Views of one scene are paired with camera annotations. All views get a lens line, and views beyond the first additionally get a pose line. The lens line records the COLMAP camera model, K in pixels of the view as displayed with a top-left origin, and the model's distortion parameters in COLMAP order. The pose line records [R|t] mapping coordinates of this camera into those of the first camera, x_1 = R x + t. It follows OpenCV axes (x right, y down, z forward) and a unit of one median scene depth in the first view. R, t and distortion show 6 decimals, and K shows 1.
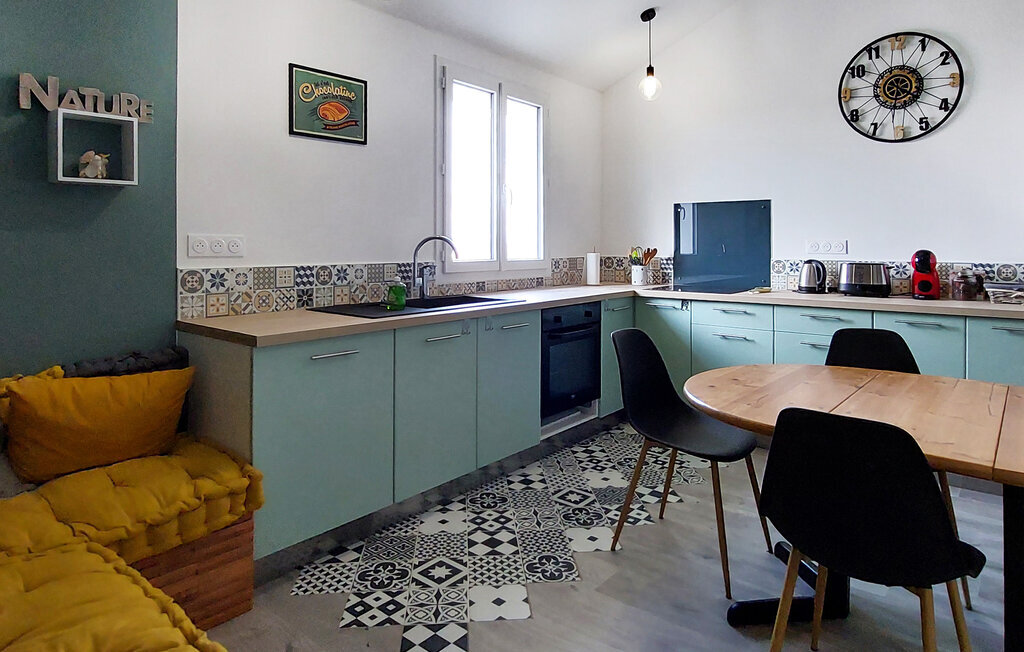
lens RADIAL K [[623.9, 0, 513.5], [0, 623.9, 241.9], [0, 0, 1]] dist [-0.008424, -0.002326]
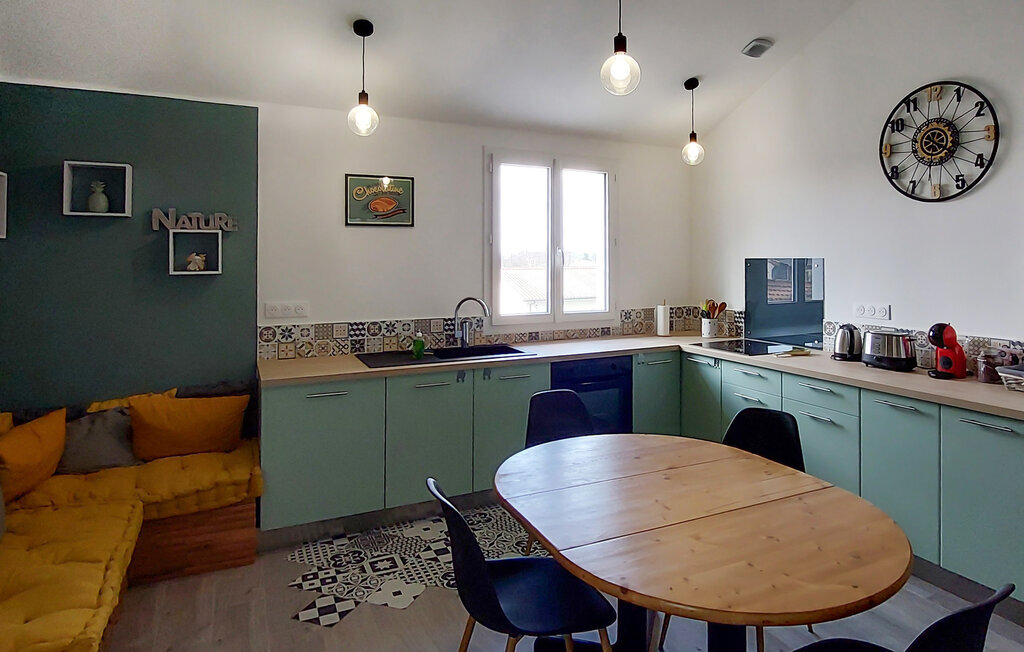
lens RADIAL K [[620.4, 0, 561.5], [0, 620.4, 251.0], [0, 0, 1]] dist [-0.000420, -0.002679]
pose [[0.922645, -0.004904, -0.385619, 0.538821], [0.001165, 0.999950, -0.009929, -0.092631], [0.385649, 0.008712, 0.922605, -0.062744]]
